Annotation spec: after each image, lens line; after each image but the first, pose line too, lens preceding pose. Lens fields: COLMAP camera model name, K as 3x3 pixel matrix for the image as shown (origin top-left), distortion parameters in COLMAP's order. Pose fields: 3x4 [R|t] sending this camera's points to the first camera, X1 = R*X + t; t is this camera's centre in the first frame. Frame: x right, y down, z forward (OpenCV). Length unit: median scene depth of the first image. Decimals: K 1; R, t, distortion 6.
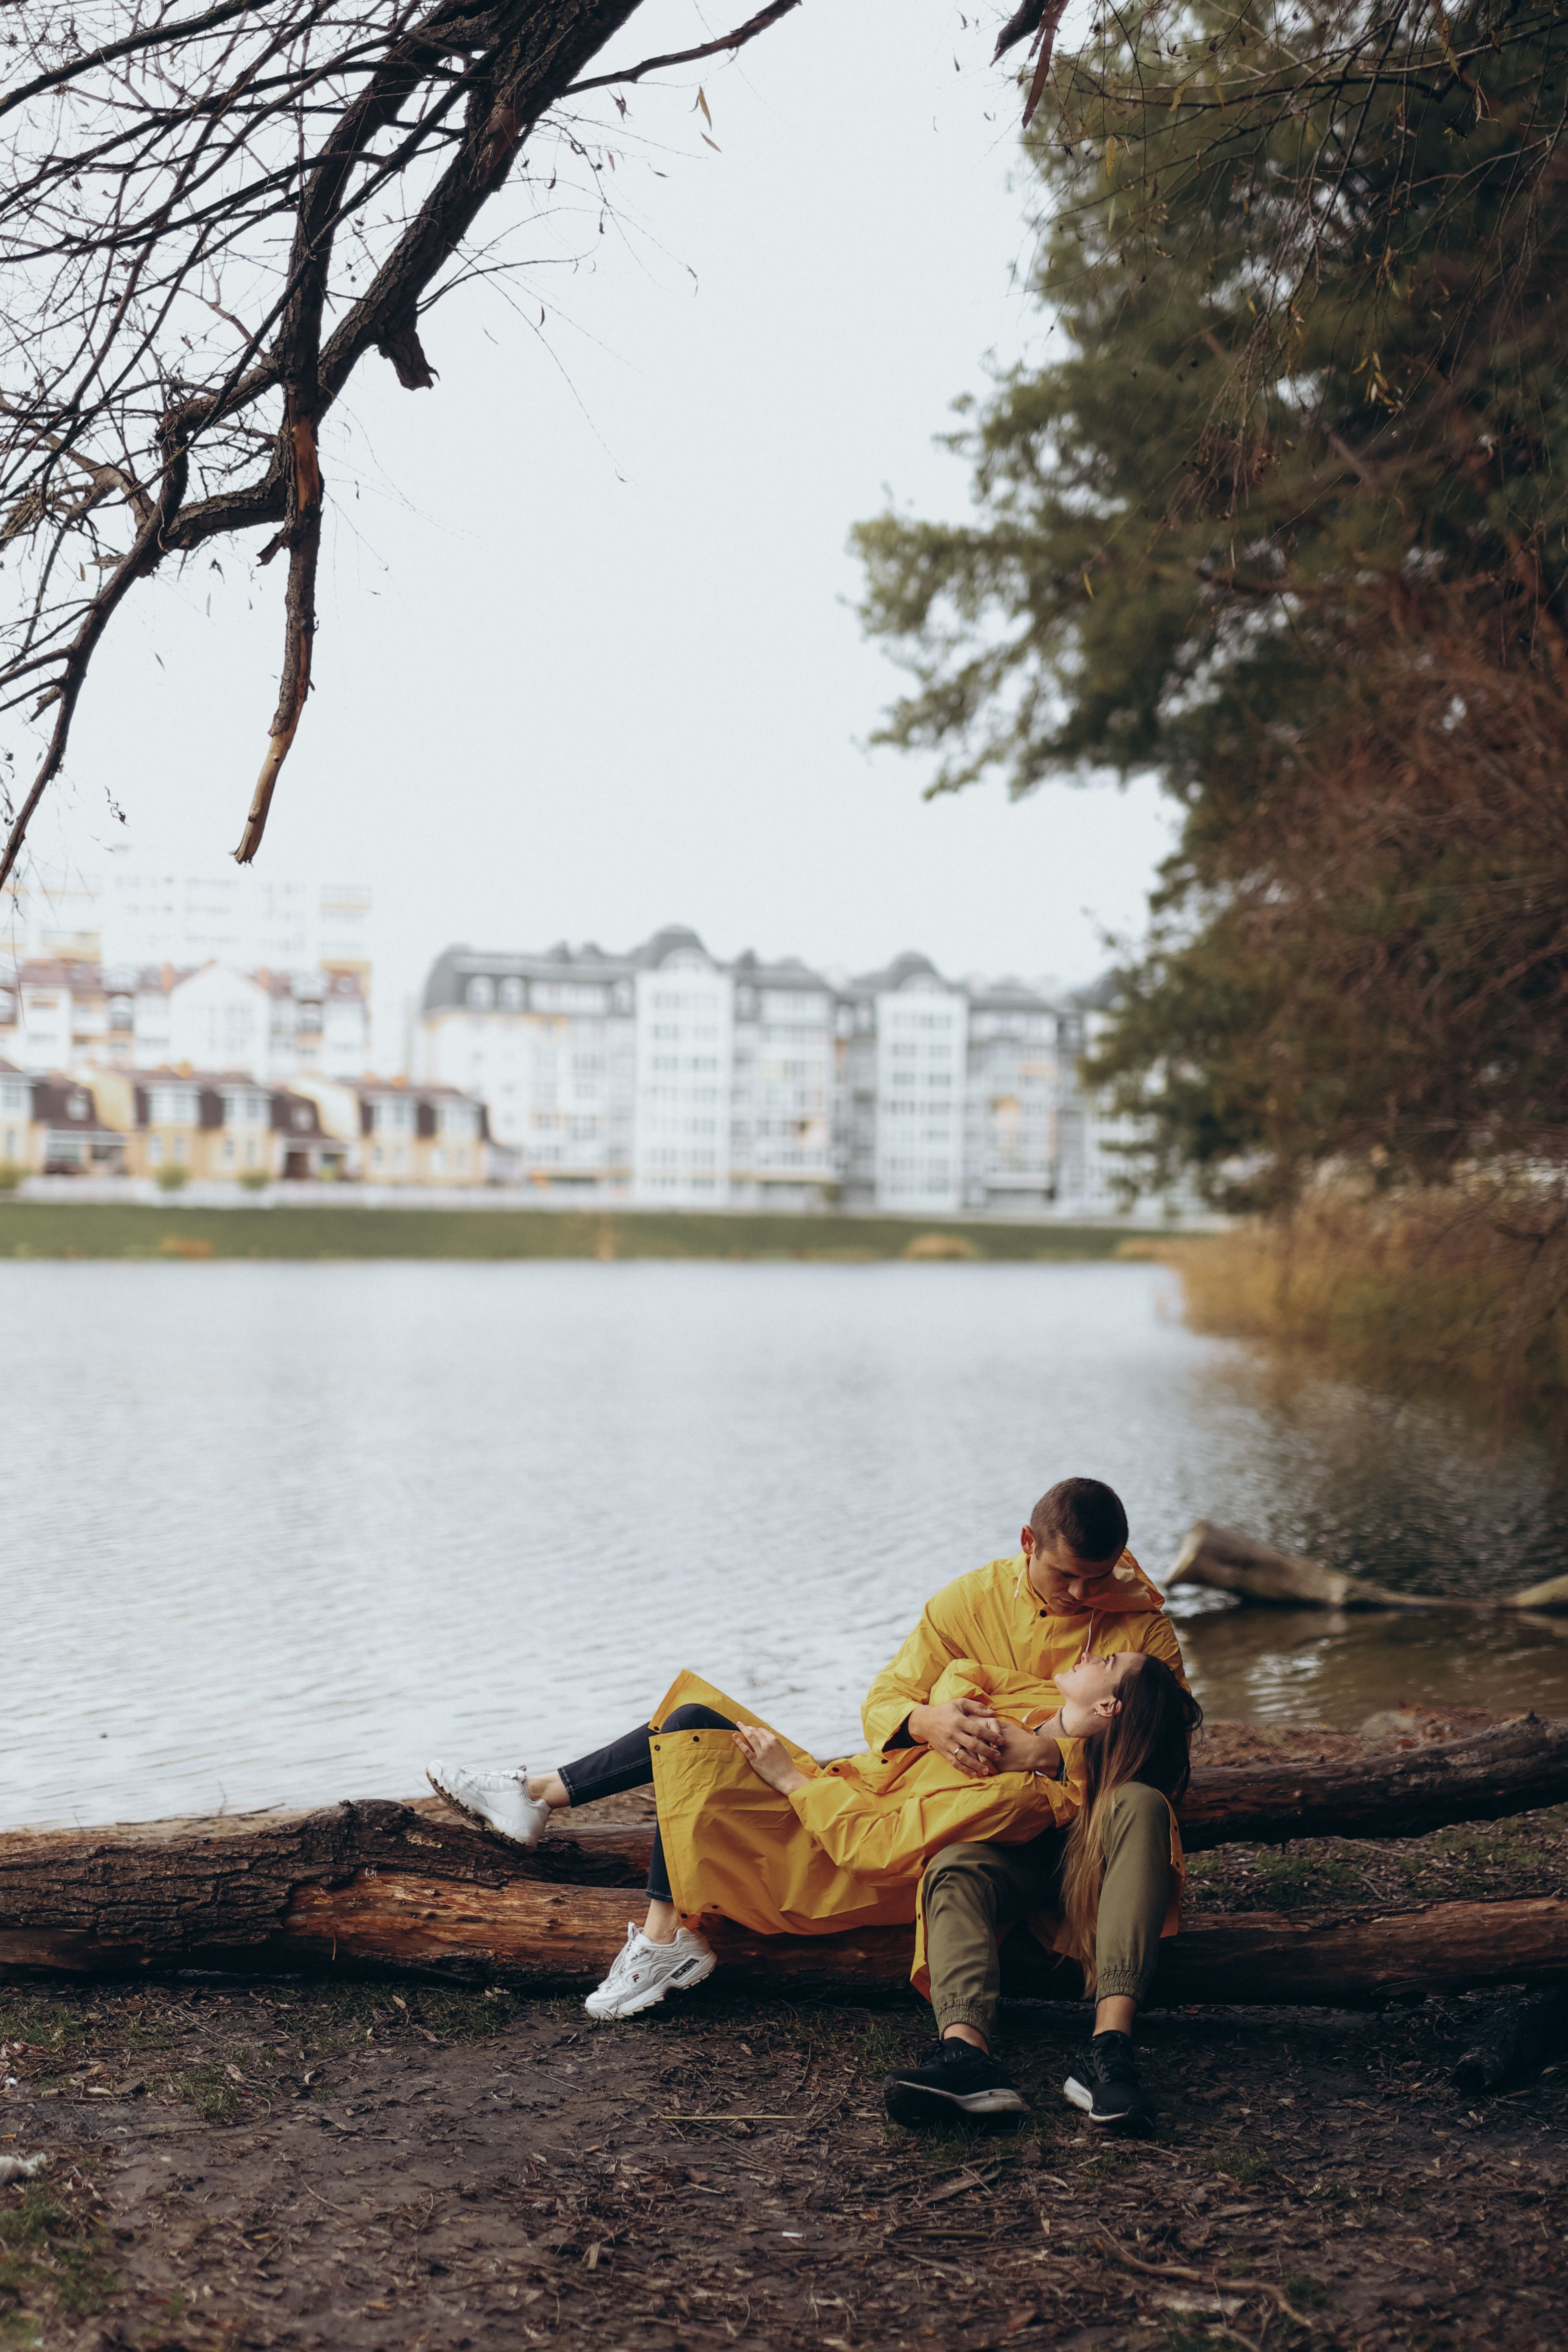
lens RADIAL K [[3256.8, 0, 784.0], [0, 3256.8, 1176.0], [0, 0, 1]] dist [-0.020346, -0.061324]
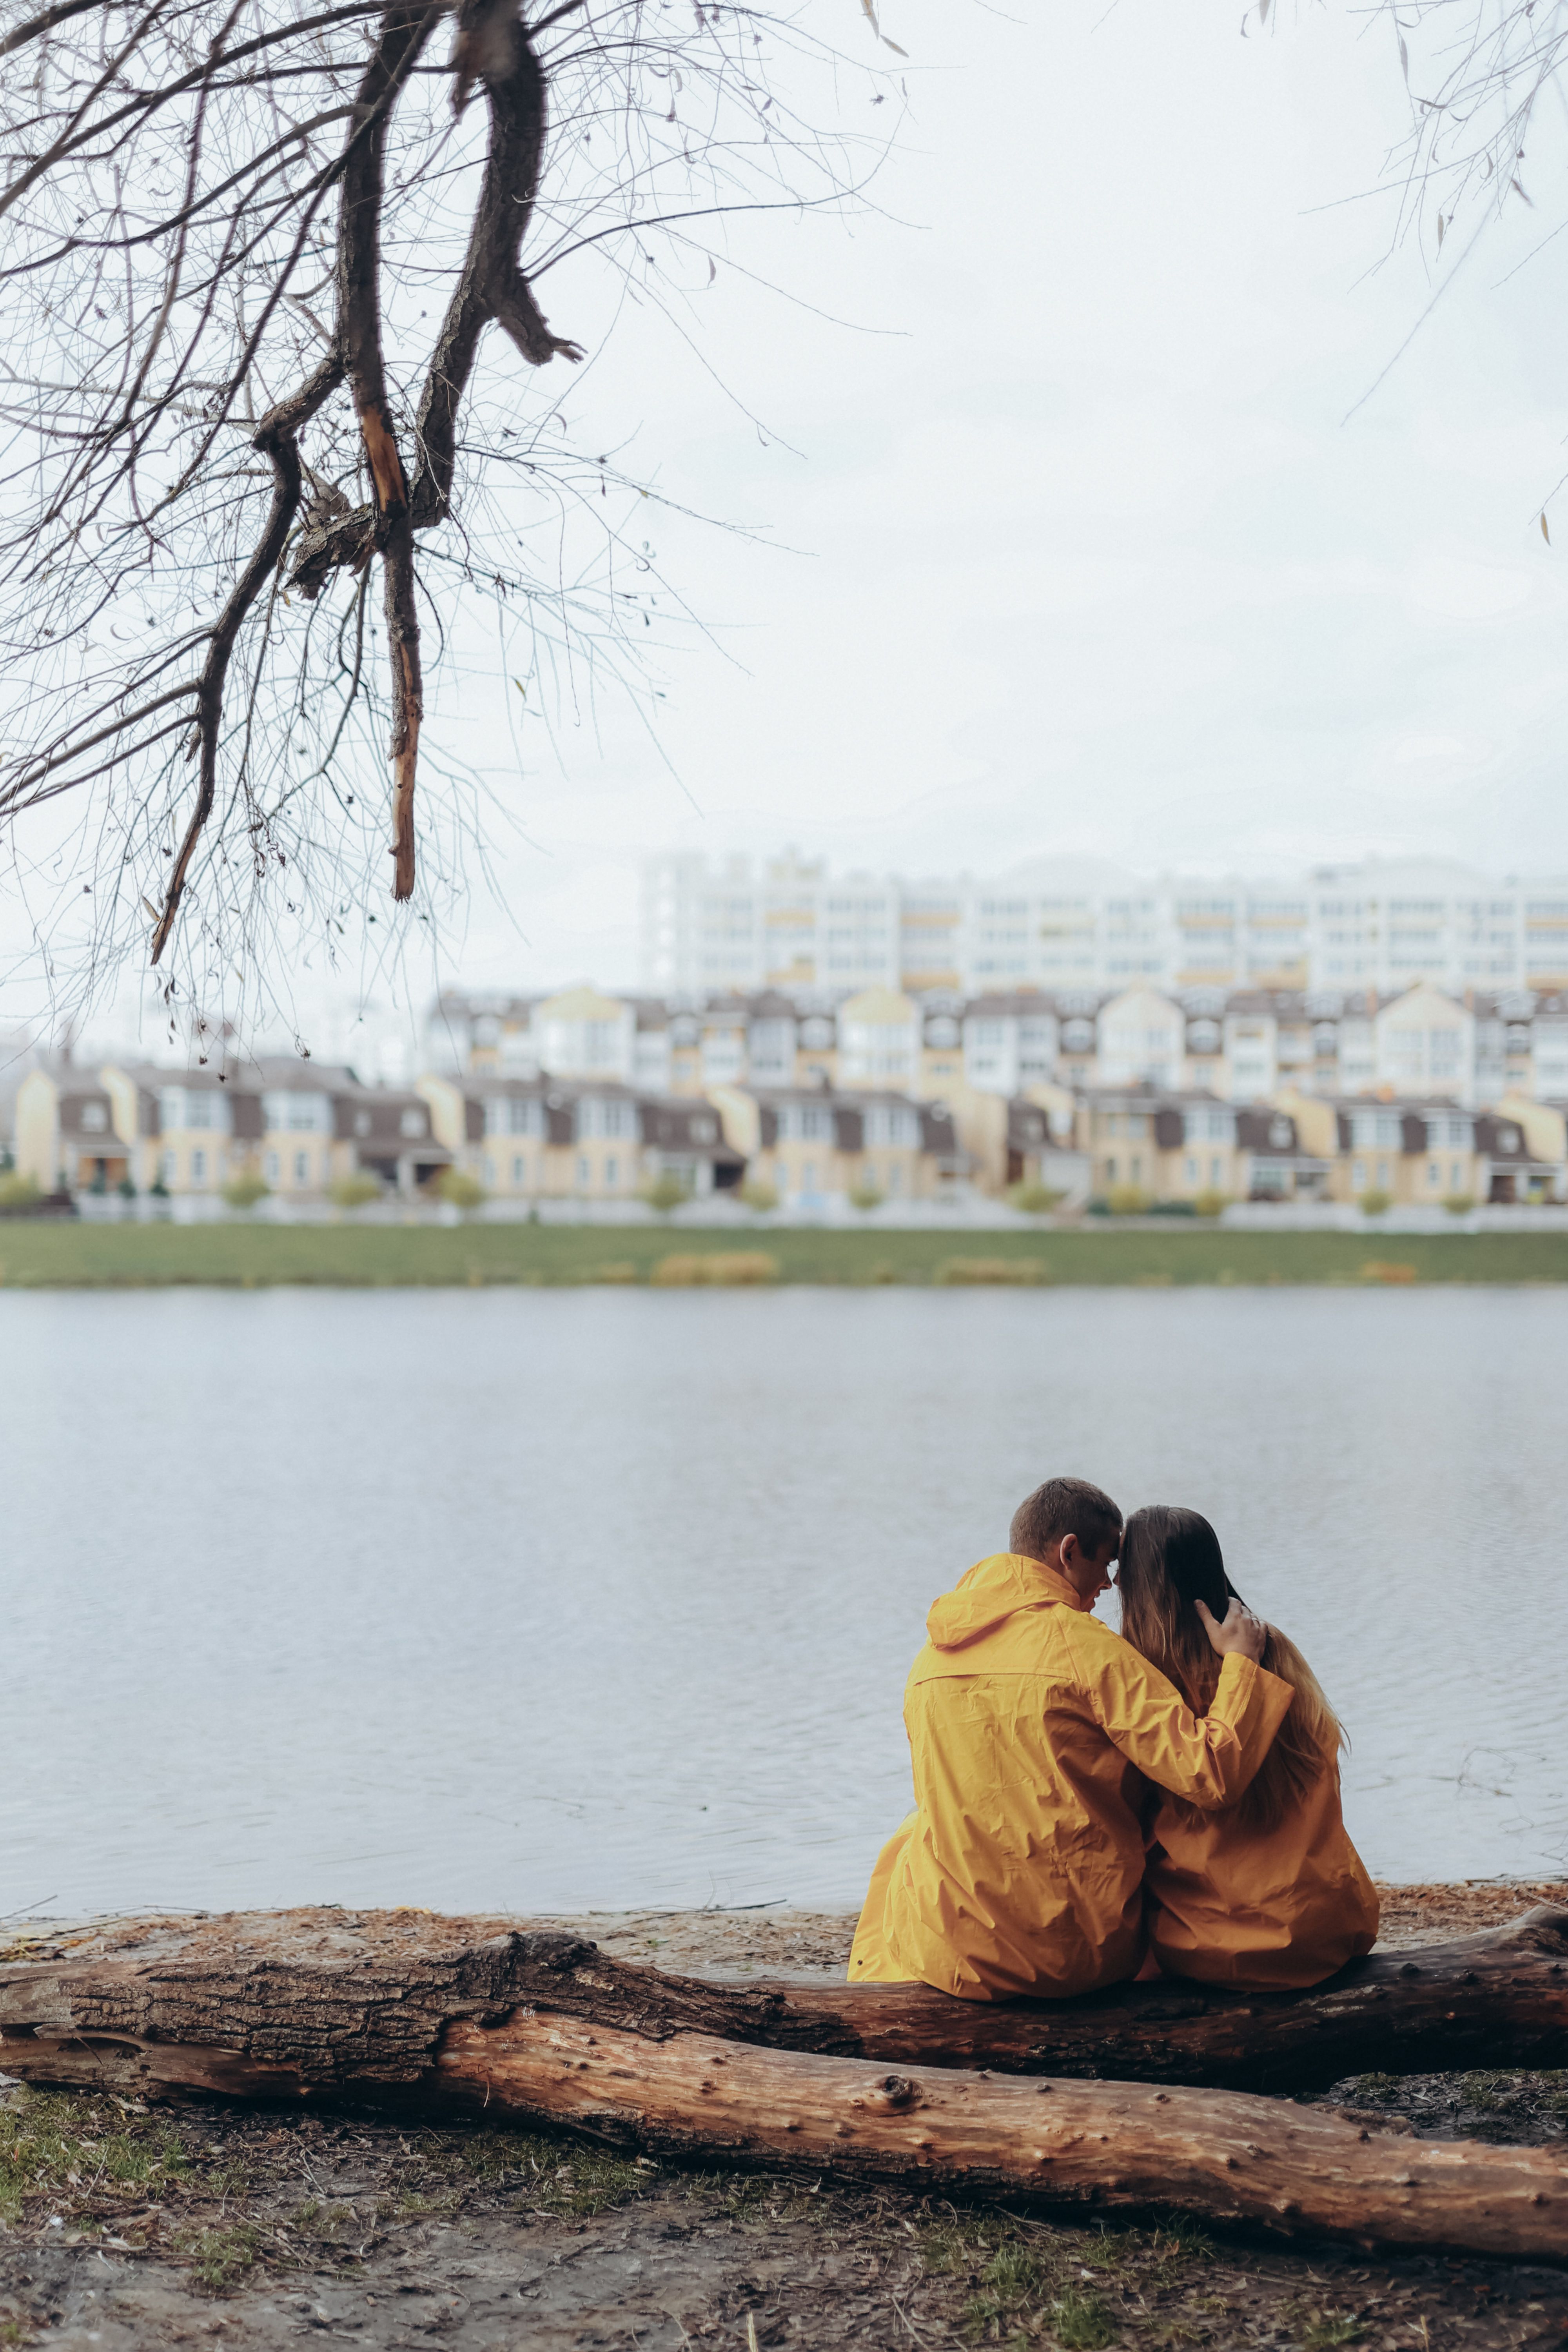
lens RADIAL K [[3256.8, 0, 784.0], [0, 3256.8, 1176.0], [0, 0, 1]] dist [-0.020346, -0.061324]
pose [[0.930598, -0.016418, -0.365675, 0.272954], [0.013637, 0.999855, -0.010187, -0.007416], [0.365789, 0.004493, 0.930687, 0.186706]]
